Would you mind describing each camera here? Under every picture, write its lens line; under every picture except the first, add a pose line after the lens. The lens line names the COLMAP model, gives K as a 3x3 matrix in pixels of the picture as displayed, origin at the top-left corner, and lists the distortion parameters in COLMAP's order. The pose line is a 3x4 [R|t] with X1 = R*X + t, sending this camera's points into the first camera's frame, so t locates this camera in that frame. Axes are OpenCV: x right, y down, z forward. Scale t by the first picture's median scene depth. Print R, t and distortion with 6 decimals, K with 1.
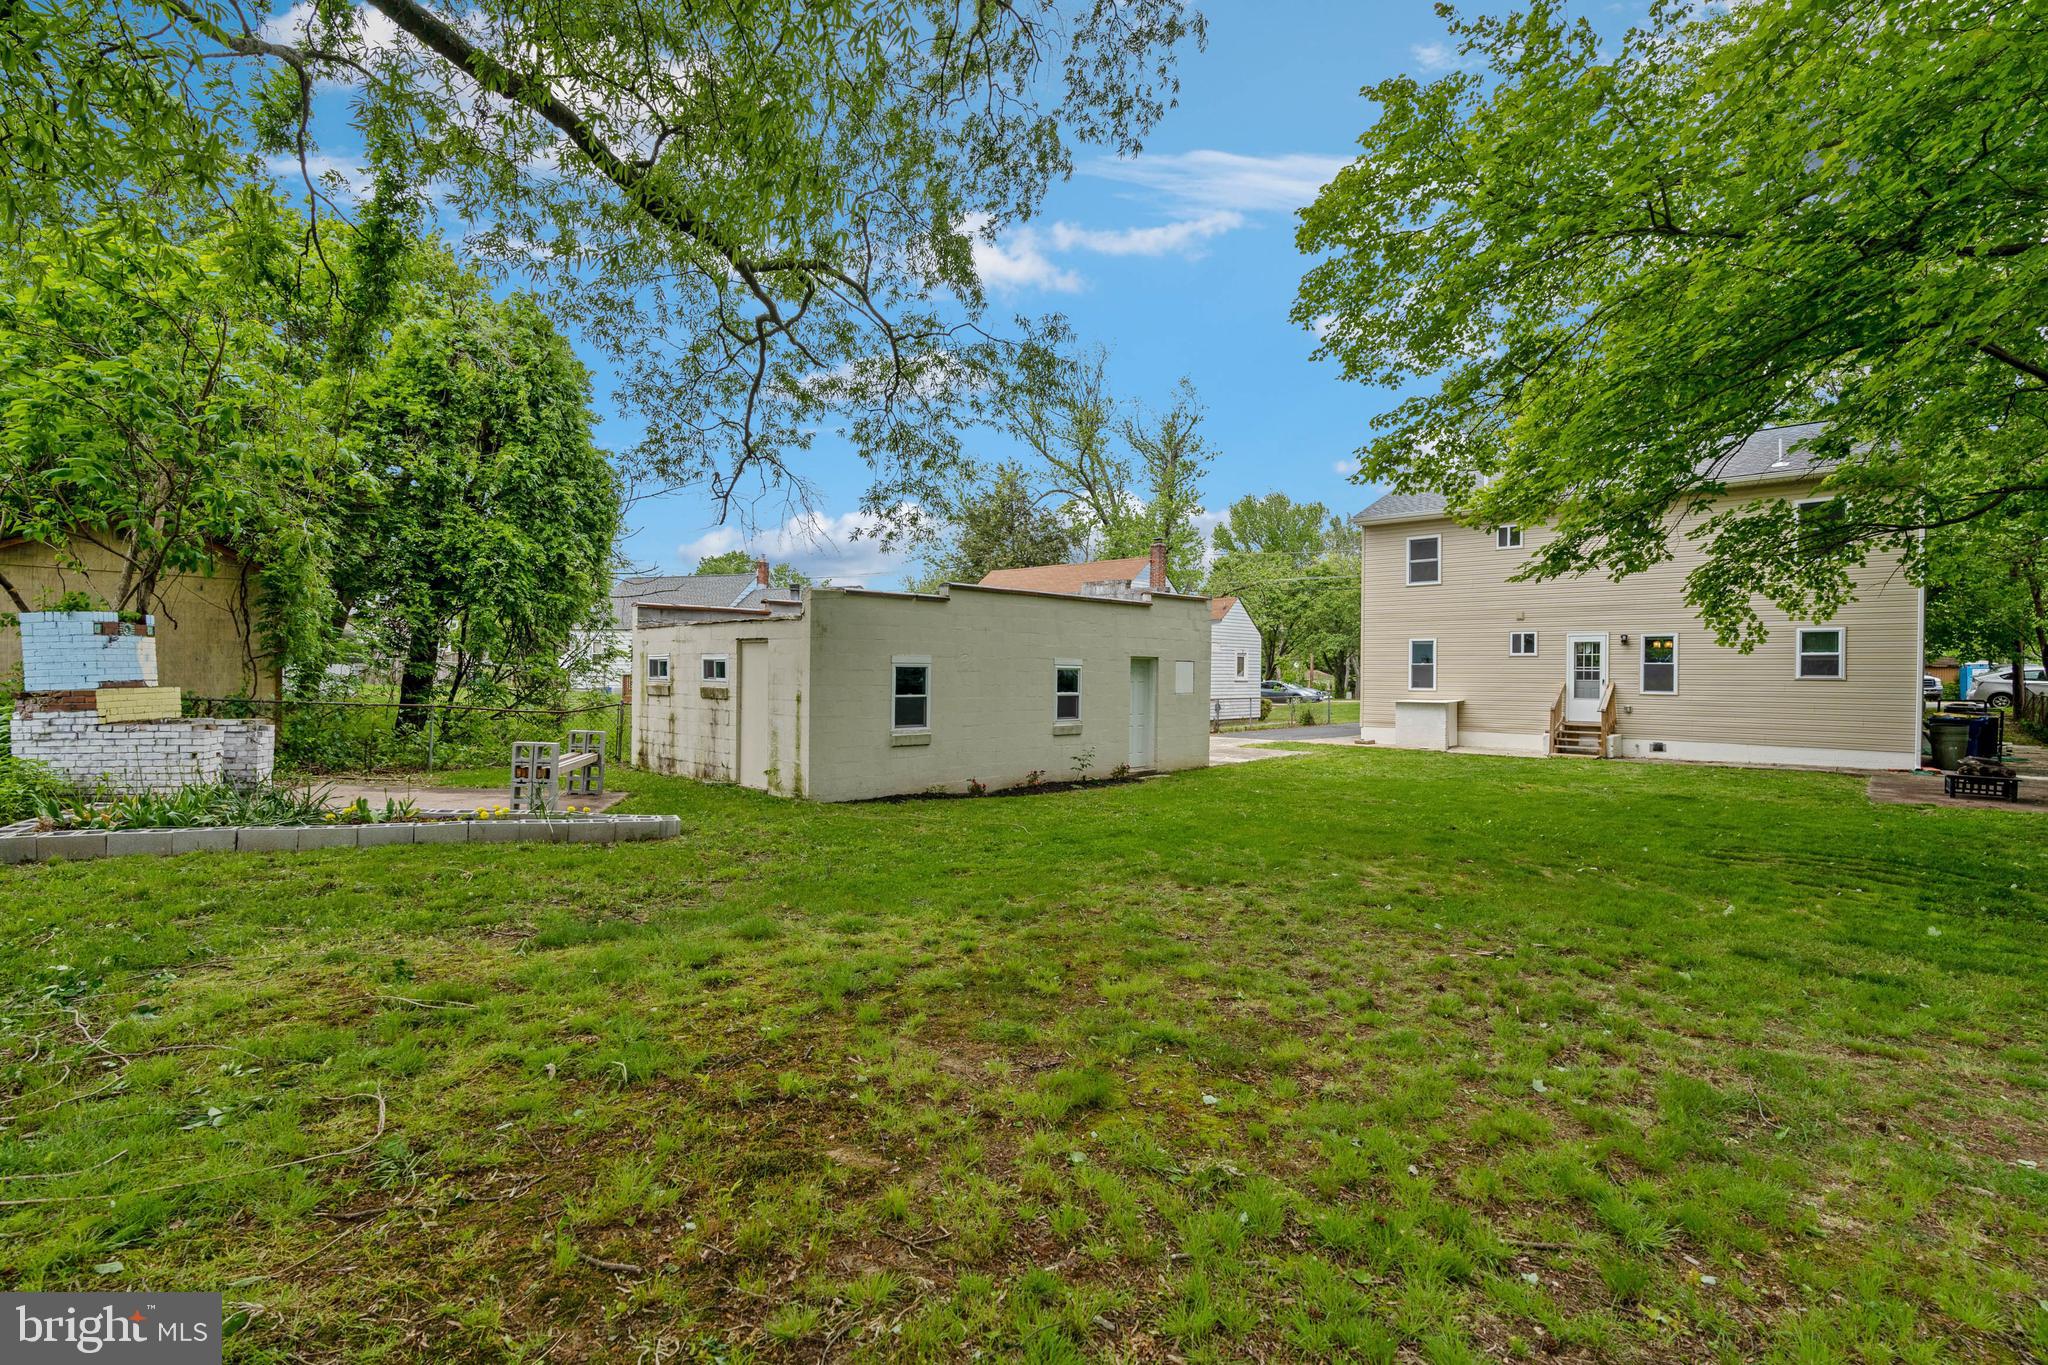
lens RADIAL K [[946.1, 0, 1019.1], [0, 946.1, 682.3], [0, 0, 1]] dist [-0.005019, 0.000730]
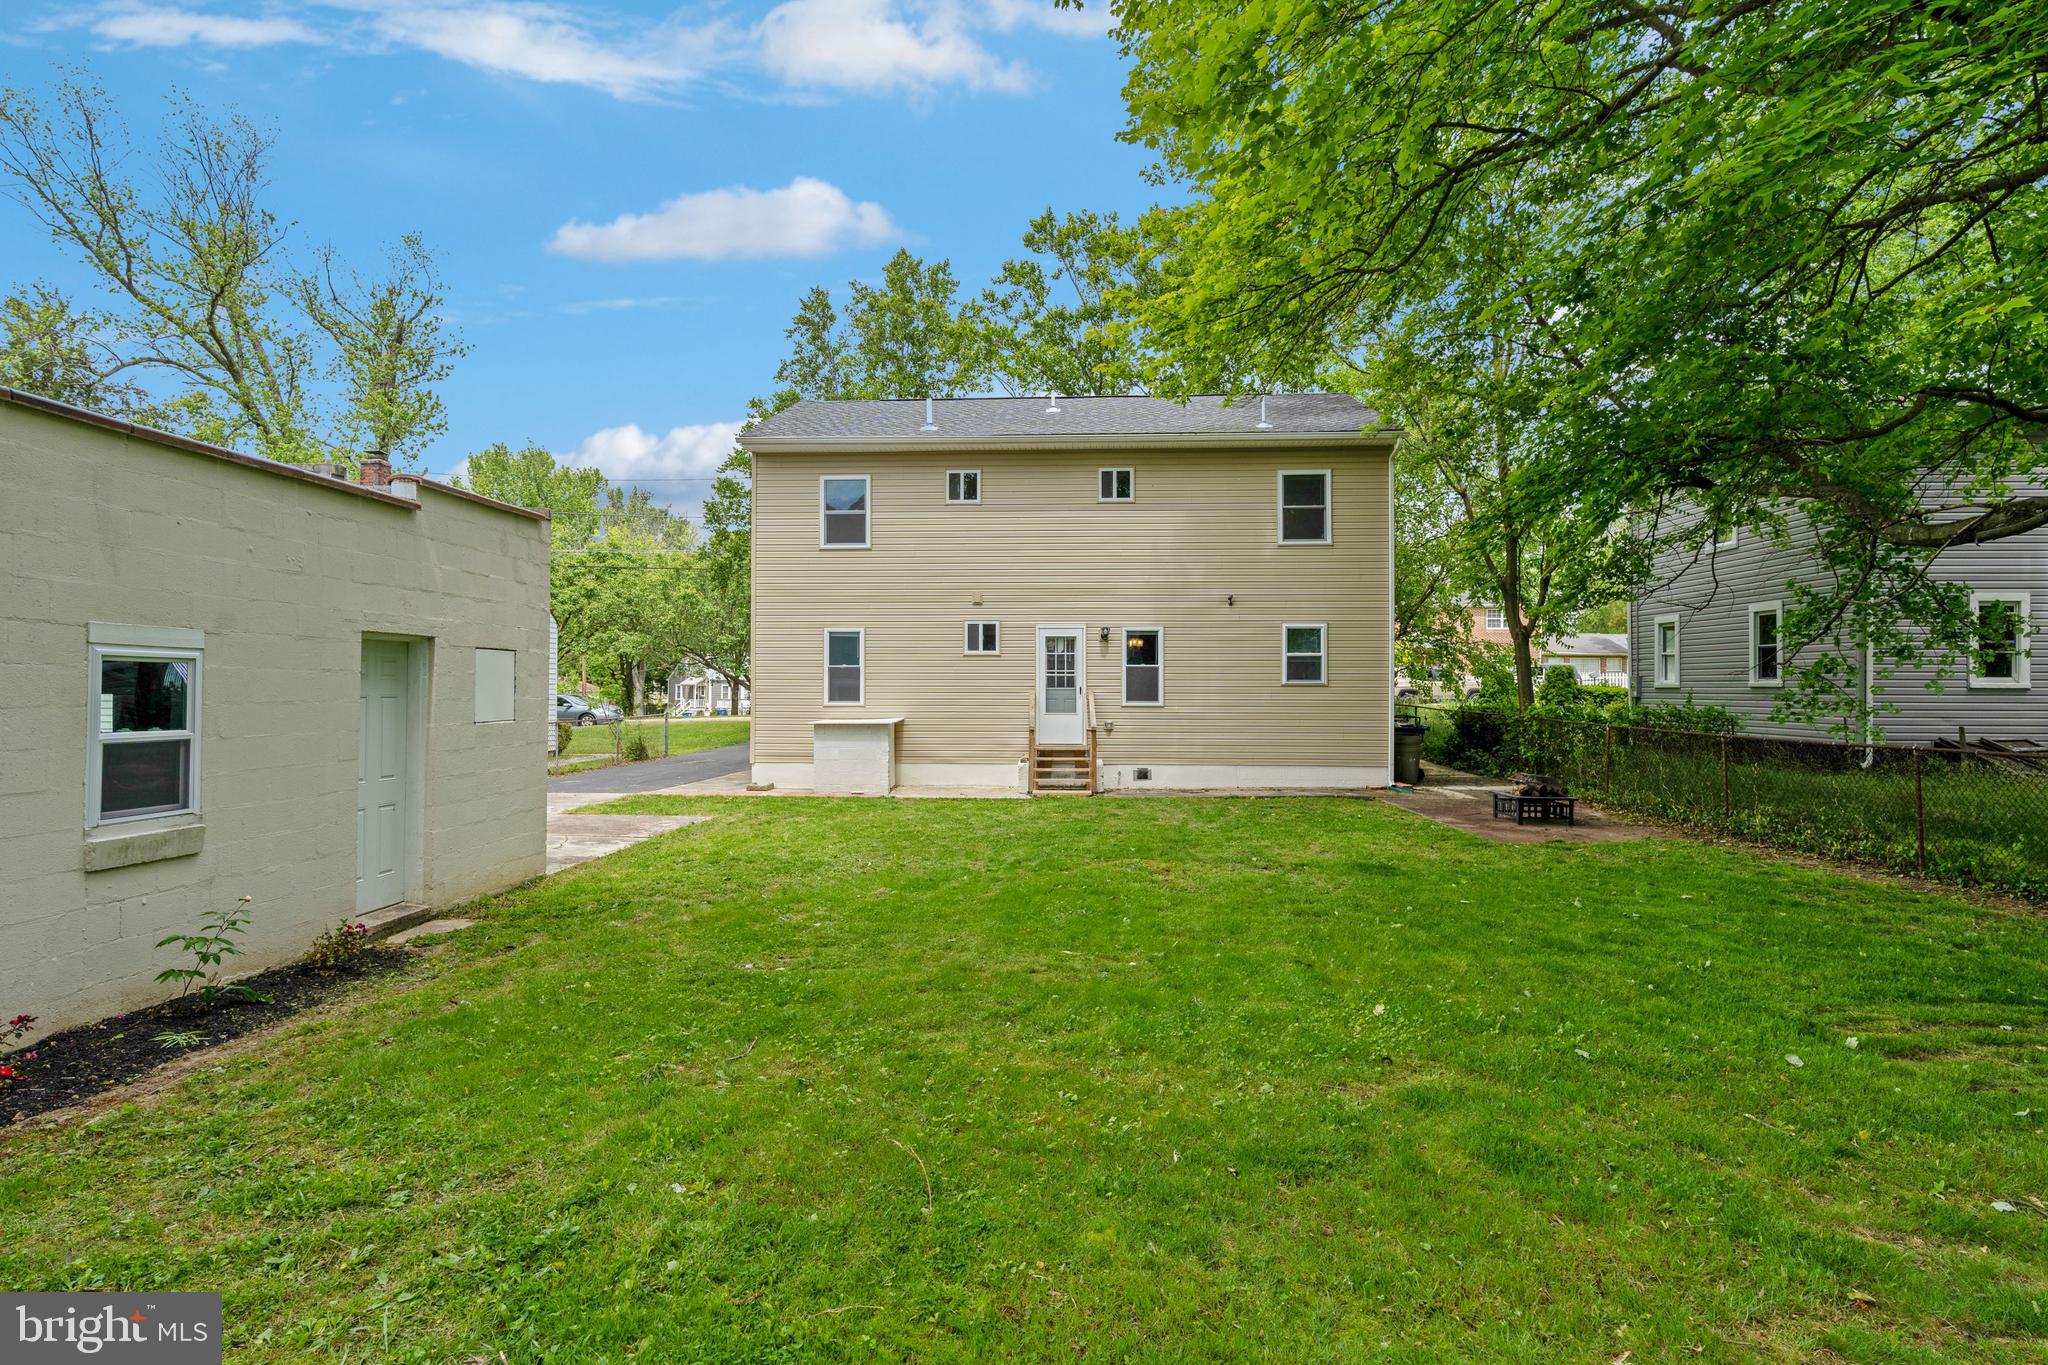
lens RADIAL K [[1081.4, 0, 1024.0], [0, 1081.4, 682.5], [0, 0, 1]] dist [0.002133, 0.000435]
pose [[0.760989, -0.002618, 0.648760, 0.028310], [0.012066, 0.999876, -0.010118, 0.001444], [-0.648653, 0.015528, 0.760926, 0.371302]]
